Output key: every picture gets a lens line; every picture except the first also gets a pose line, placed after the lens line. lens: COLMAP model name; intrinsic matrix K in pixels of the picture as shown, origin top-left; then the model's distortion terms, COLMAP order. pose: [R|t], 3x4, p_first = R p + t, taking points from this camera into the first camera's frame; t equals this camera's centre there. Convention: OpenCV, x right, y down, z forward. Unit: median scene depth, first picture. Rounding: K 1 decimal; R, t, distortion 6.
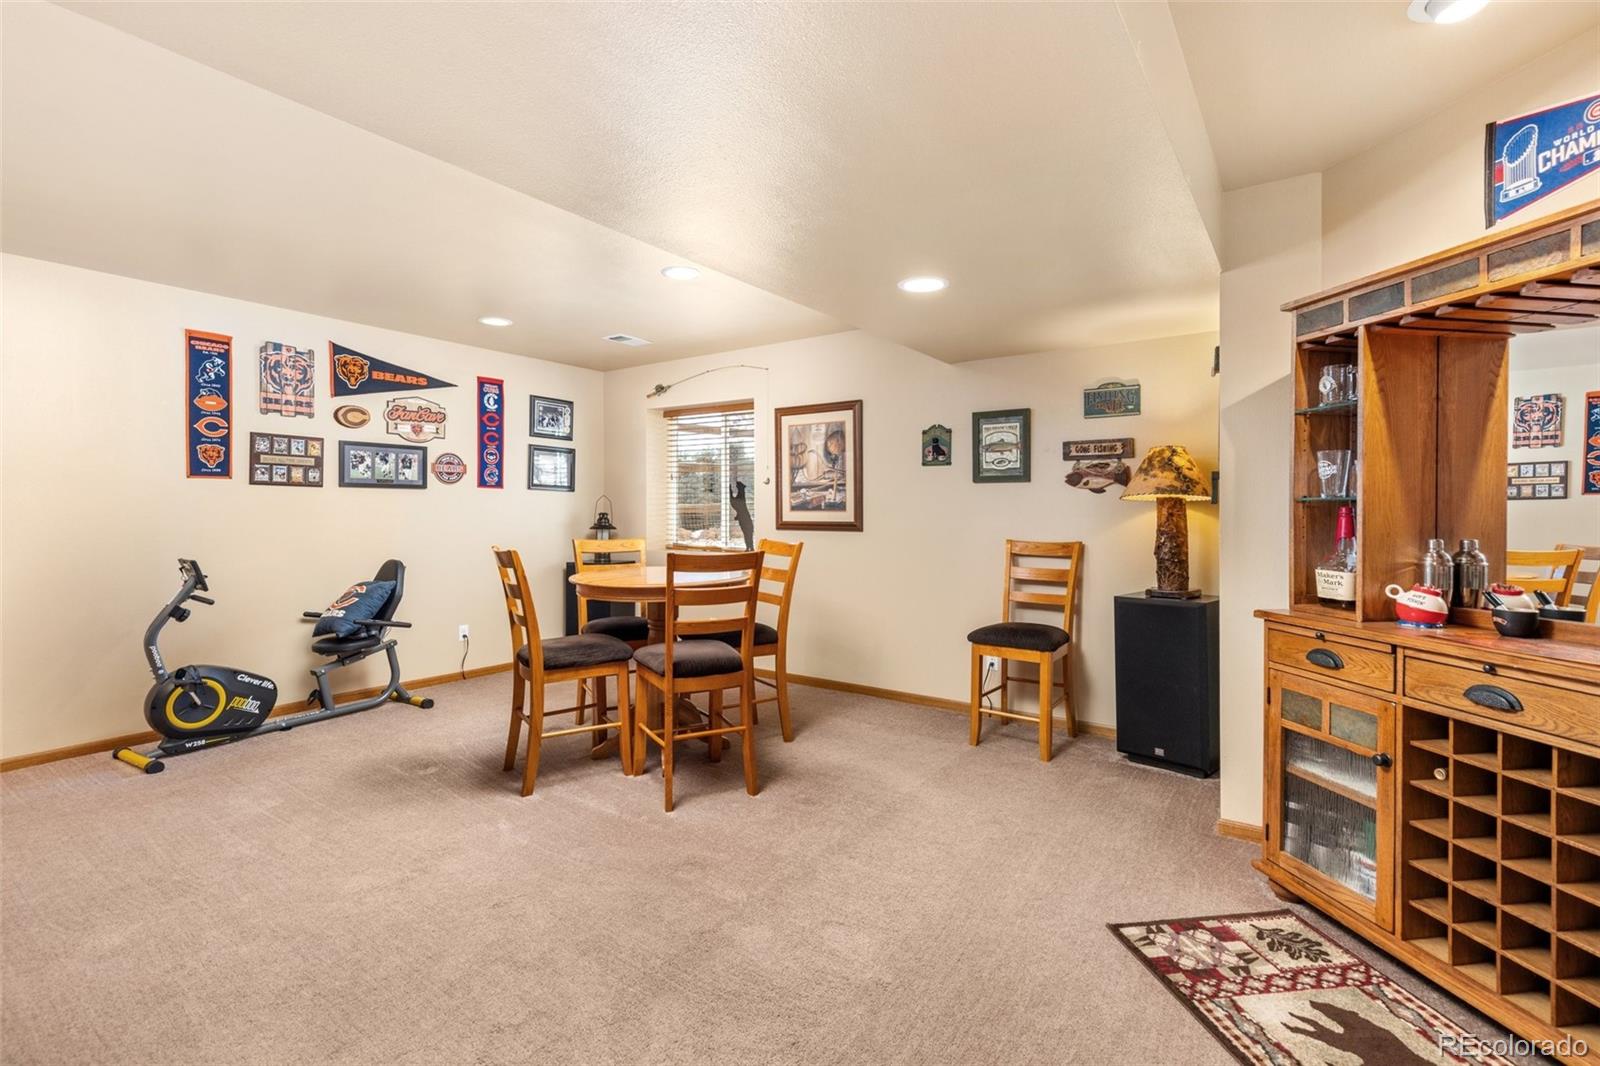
lens RADIAL K [[723.3, 0, 799.3], [0, 723.3, 509.1], [0, 0, 1]] dist [0.001133, 0.000557]
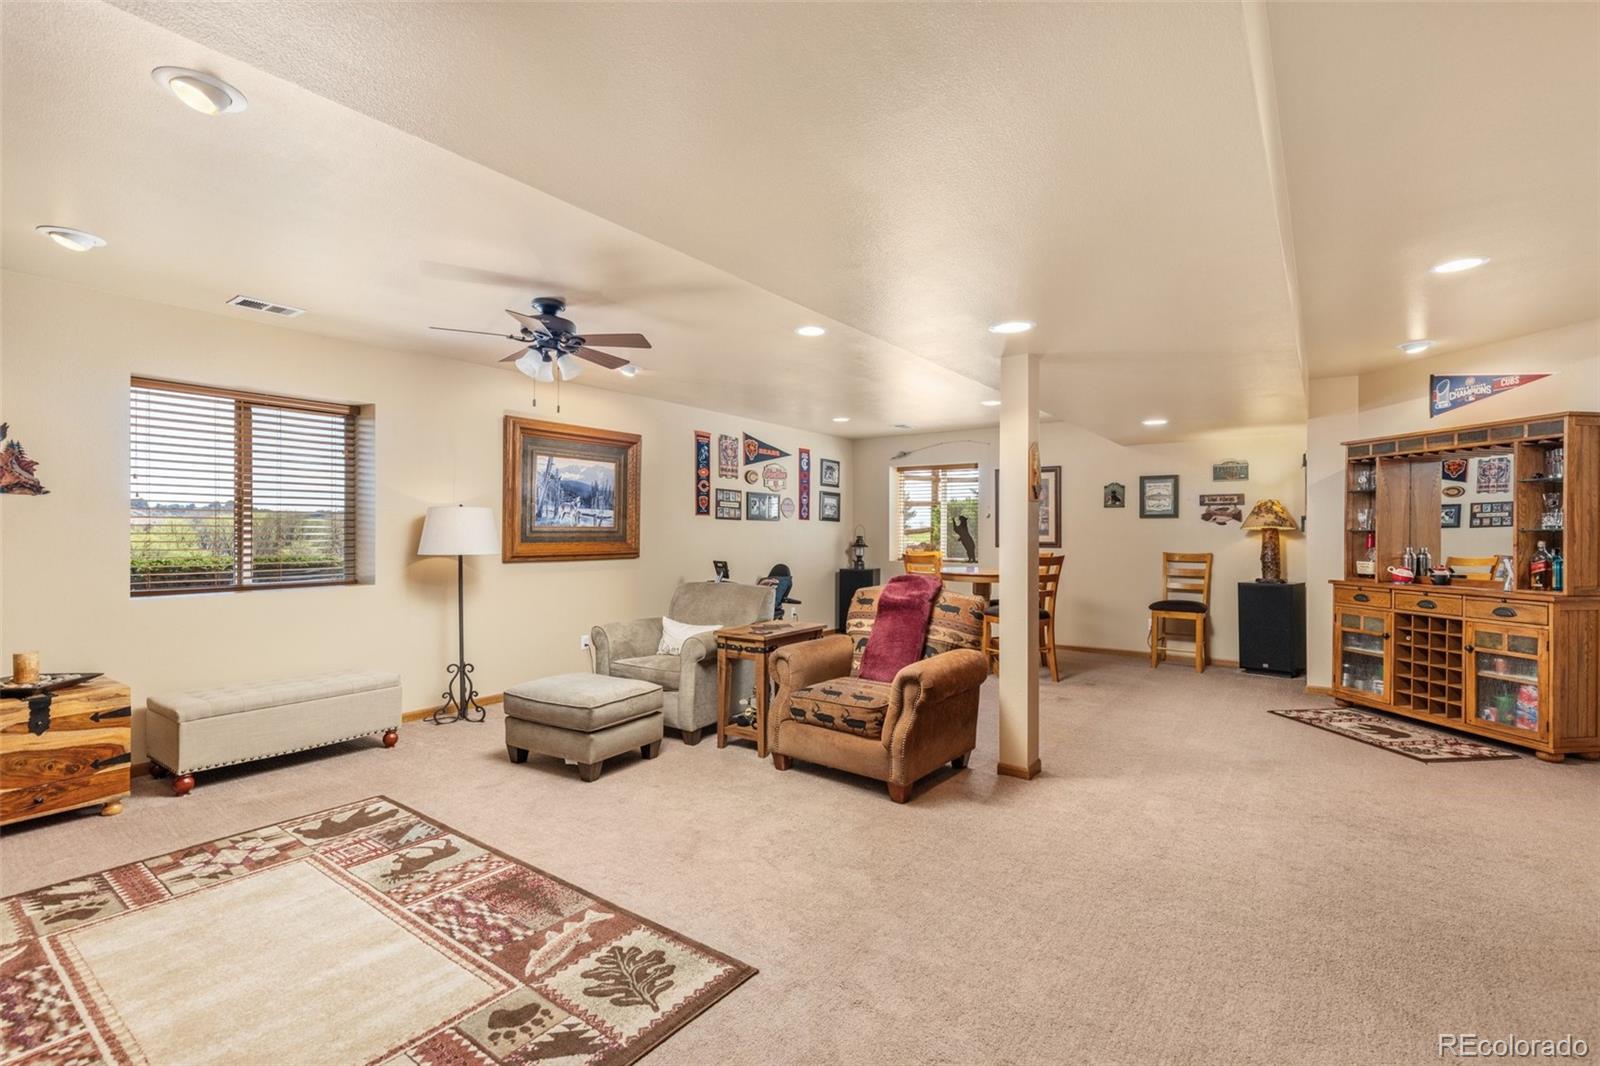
lens RADIAL K [[715.0, 0, 800.0], [0, 715.0, 533.0], [0, 0, 1]] dist [0.002121, 0.000330]
pose [[0.999924, 0.001112, -0.012312, -0.572435], [-0.001115, 0.999999, -0.000258, -0.001354], [0.012311, 0.000272, 0.999924, -0.721235]]
